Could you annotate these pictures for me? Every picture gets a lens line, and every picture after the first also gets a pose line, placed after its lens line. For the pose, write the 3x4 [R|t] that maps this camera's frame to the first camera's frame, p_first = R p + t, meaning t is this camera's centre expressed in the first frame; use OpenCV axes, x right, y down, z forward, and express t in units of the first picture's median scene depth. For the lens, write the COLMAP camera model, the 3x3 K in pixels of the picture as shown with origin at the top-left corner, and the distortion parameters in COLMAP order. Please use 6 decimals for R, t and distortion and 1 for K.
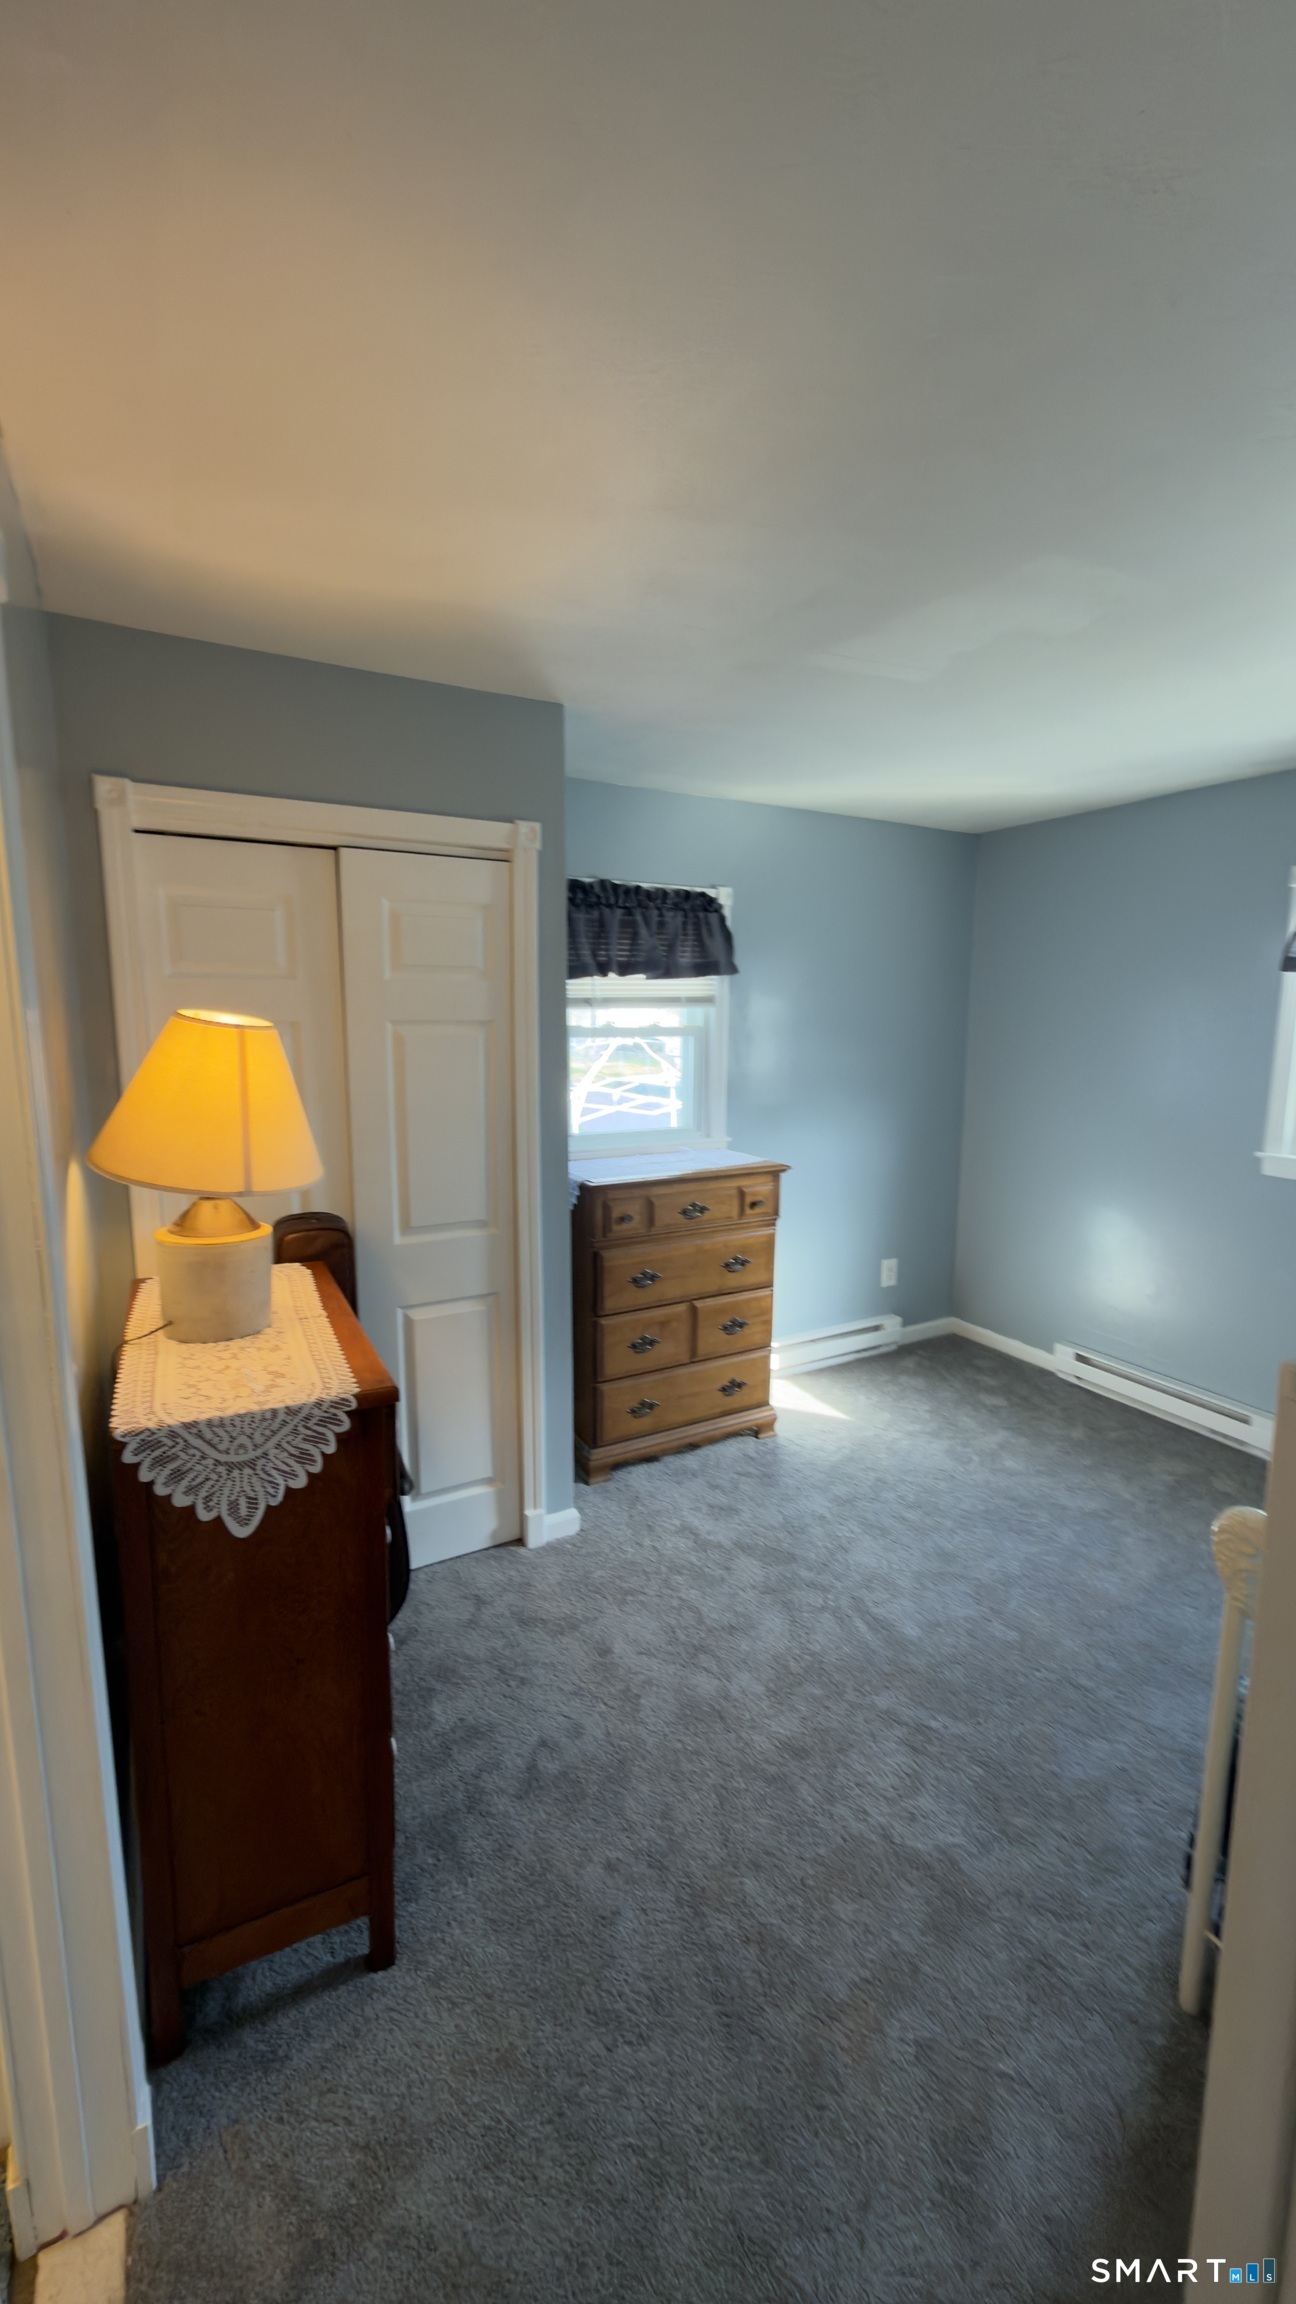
lens RADIAL K [[918.5, 0, 645.3], [0, 918.5, 1144.1], [0, 0, 1]] dist [0.001445, 0.000045]
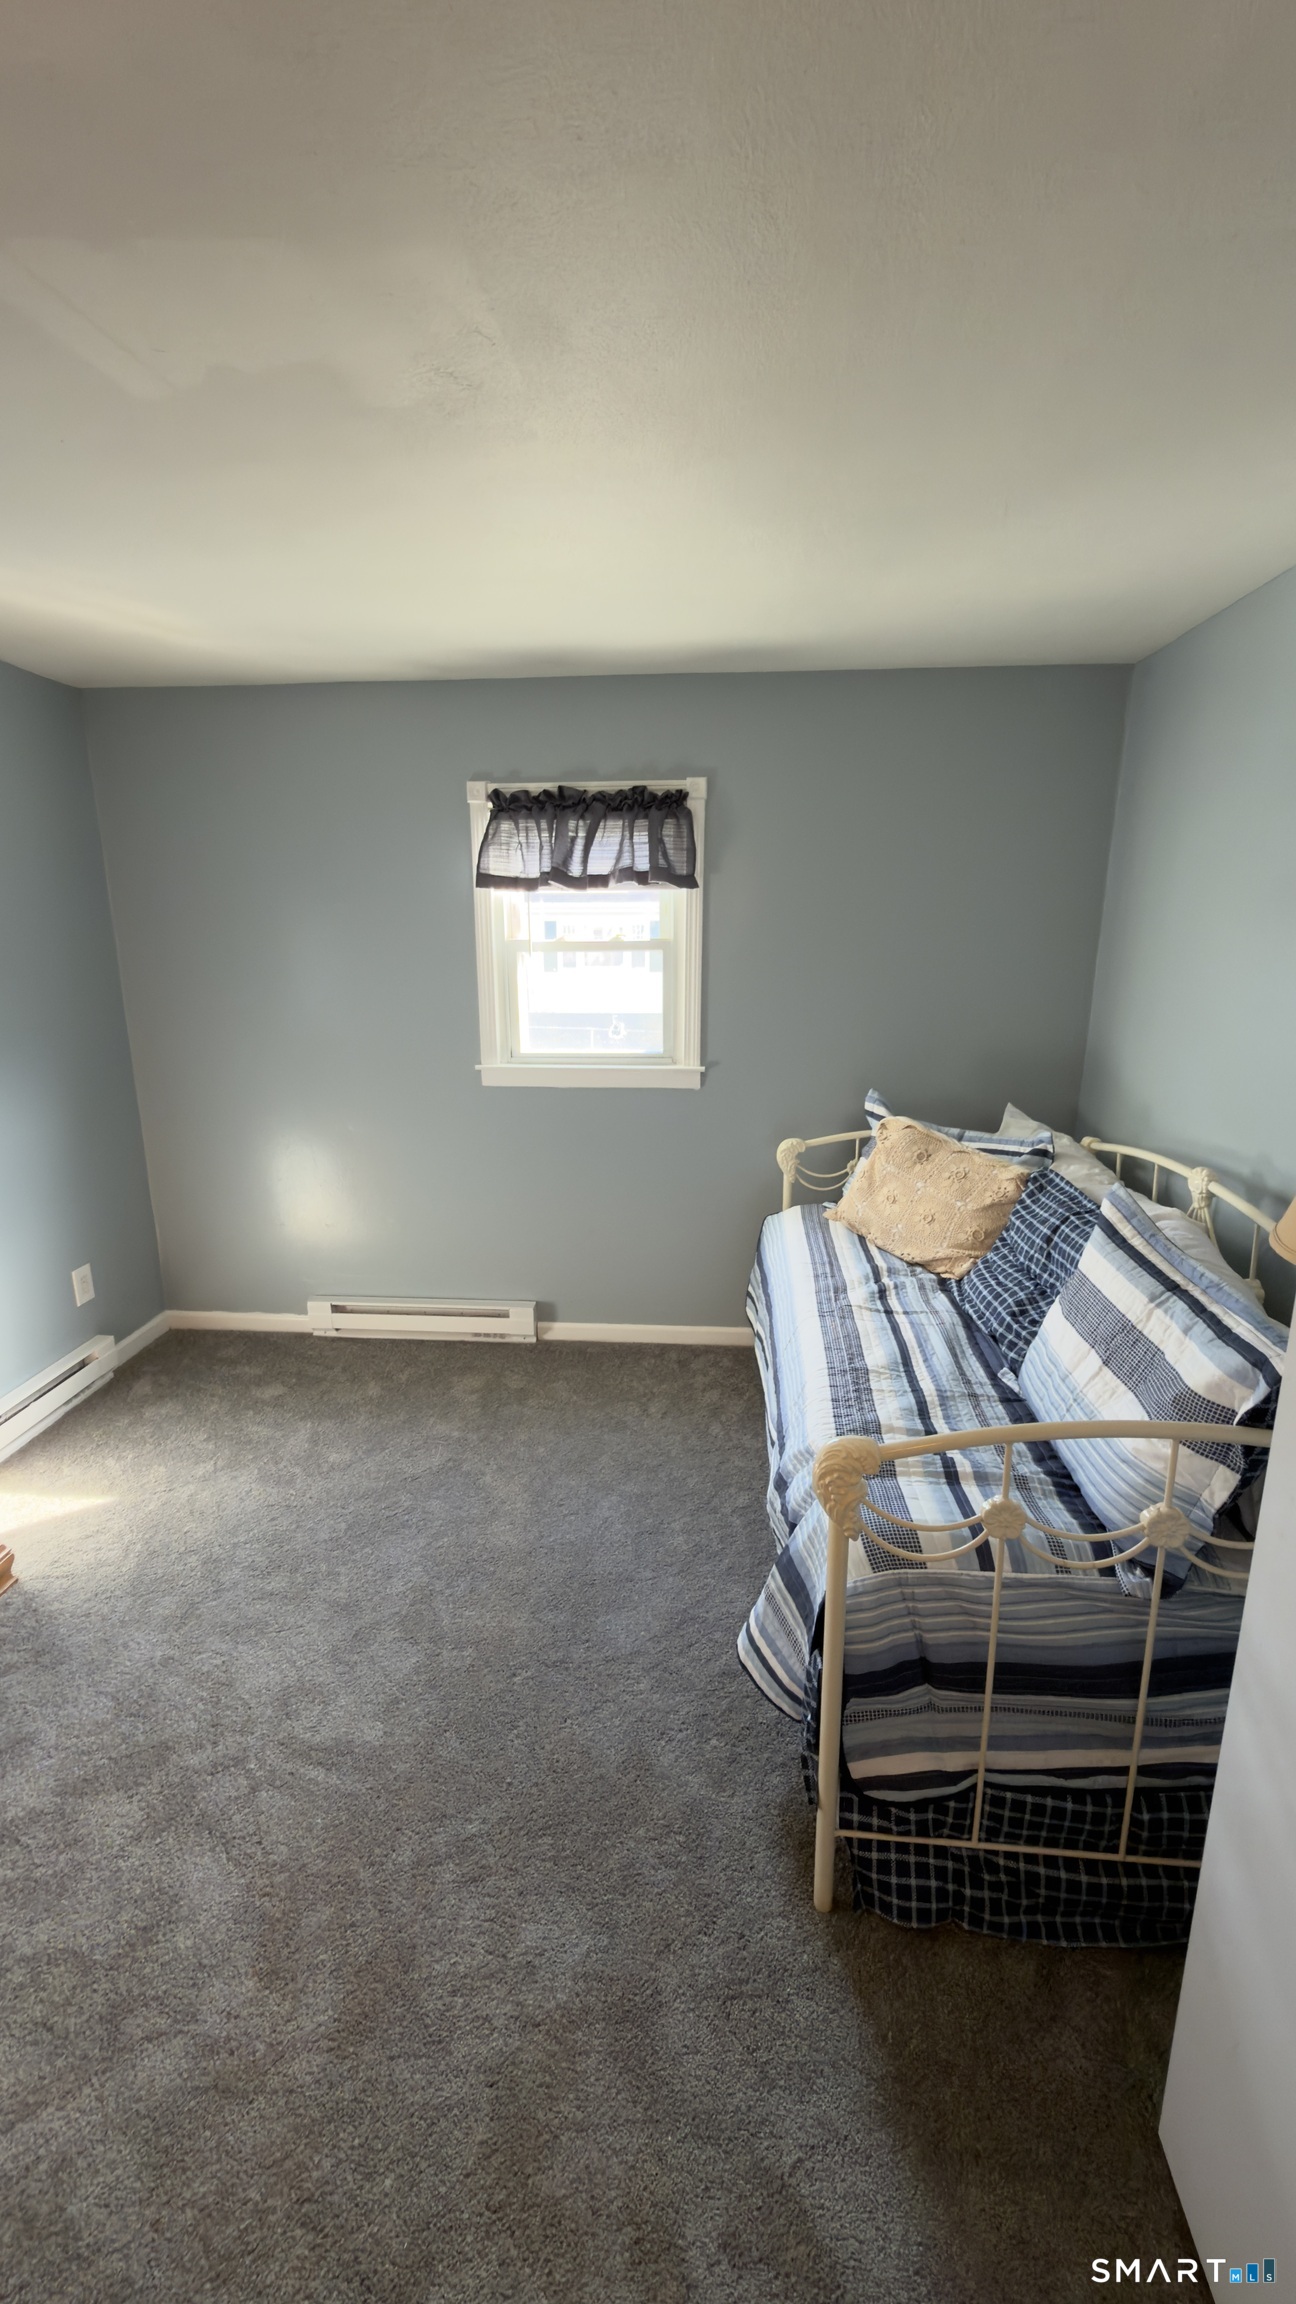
lens RADIAL K [[918.5, 0, 640.0], [0, 918.5, 1142.7], [0, 0, 1]] dist [0.001445, 0.000045]
pose [[0.553876, -0.199412, 0.808366, -0.101431], [0.127302, 0.979762, 0.154469, -0.049000], [-0.822809, 0.017350, 0.568053, 0.298610]]
